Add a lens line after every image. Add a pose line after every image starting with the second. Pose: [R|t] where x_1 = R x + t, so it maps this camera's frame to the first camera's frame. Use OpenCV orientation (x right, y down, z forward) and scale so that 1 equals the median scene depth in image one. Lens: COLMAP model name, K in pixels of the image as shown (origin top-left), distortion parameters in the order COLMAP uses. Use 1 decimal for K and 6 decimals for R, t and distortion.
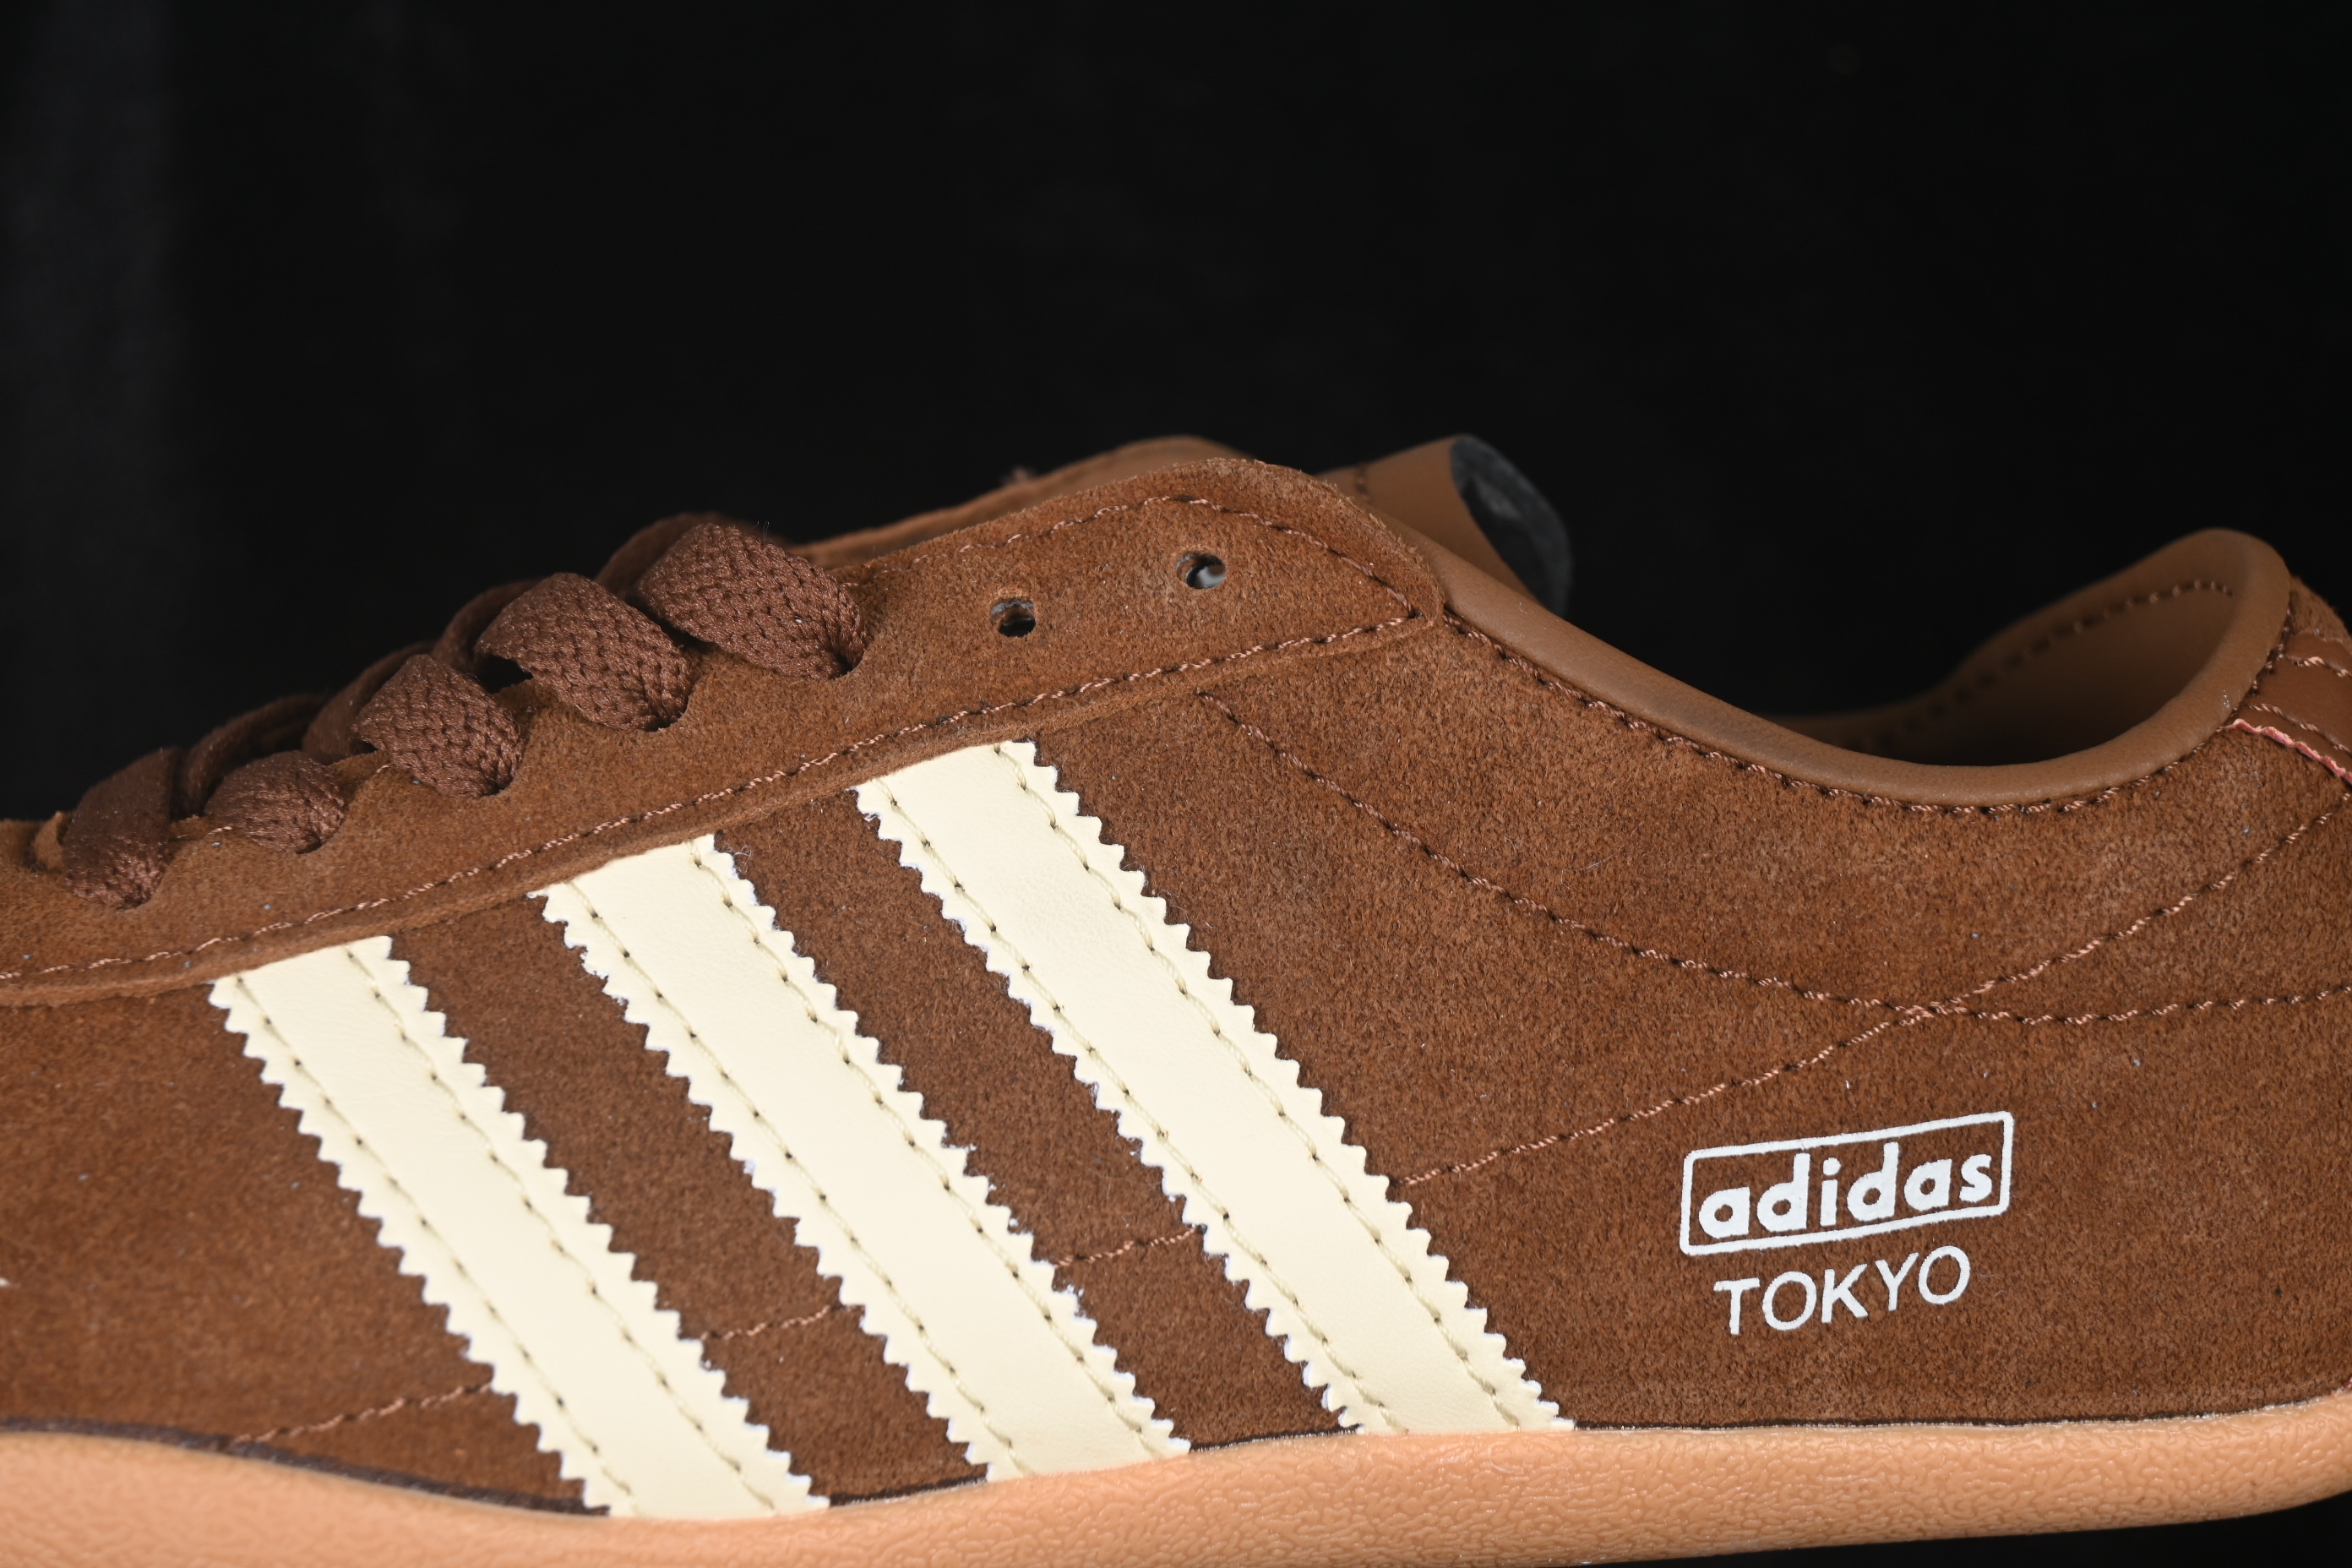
lens RADIAL K [[5145.2, 0, 1174.6], [0, 5145.2, 775.6], [0, 0, 1]] dist [0.066202, 0.000000]
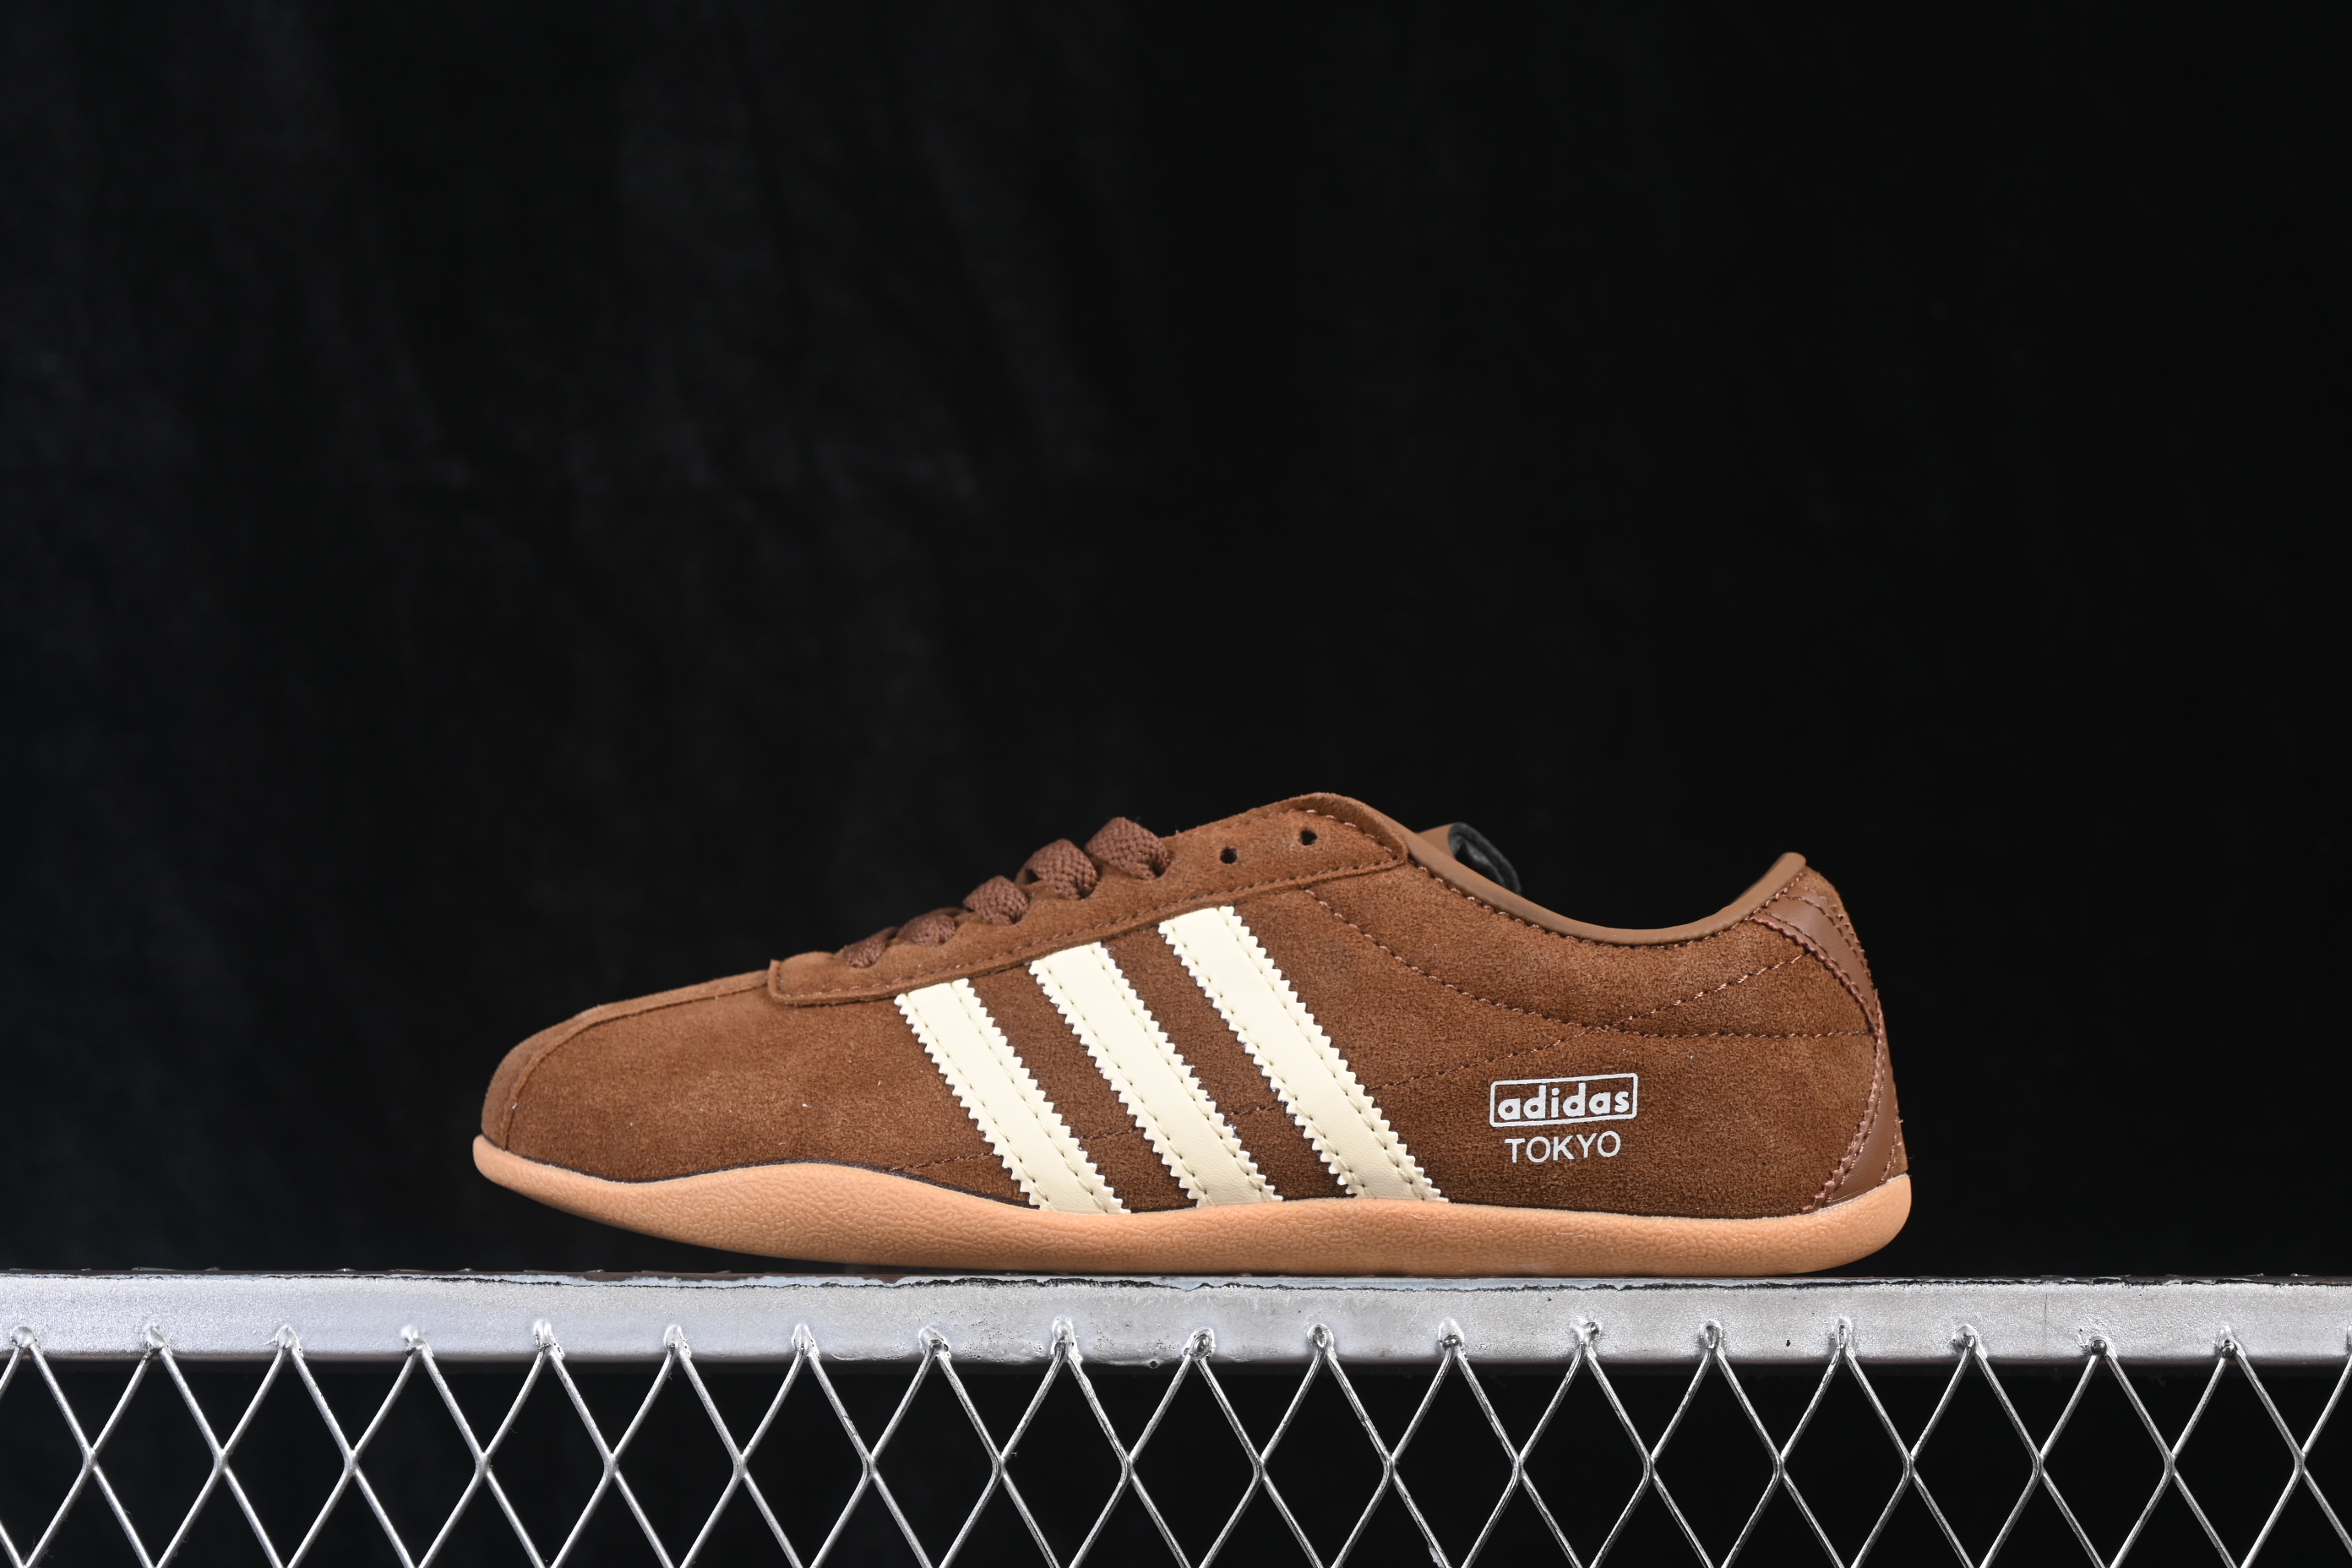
lens RADIAL K [[5145.2, 0, 1182.3], [0, 5145.2, 785.7], [0, 0, 1]] dist [0.066202, 0.000000]
pose [[0.982095, 0.021084, -0.187204, 0.399298], [-0.044032, 0.991883, -0.119283, 0.226393], [0.183170, 0.125391, 0.975052, -1.358816]]
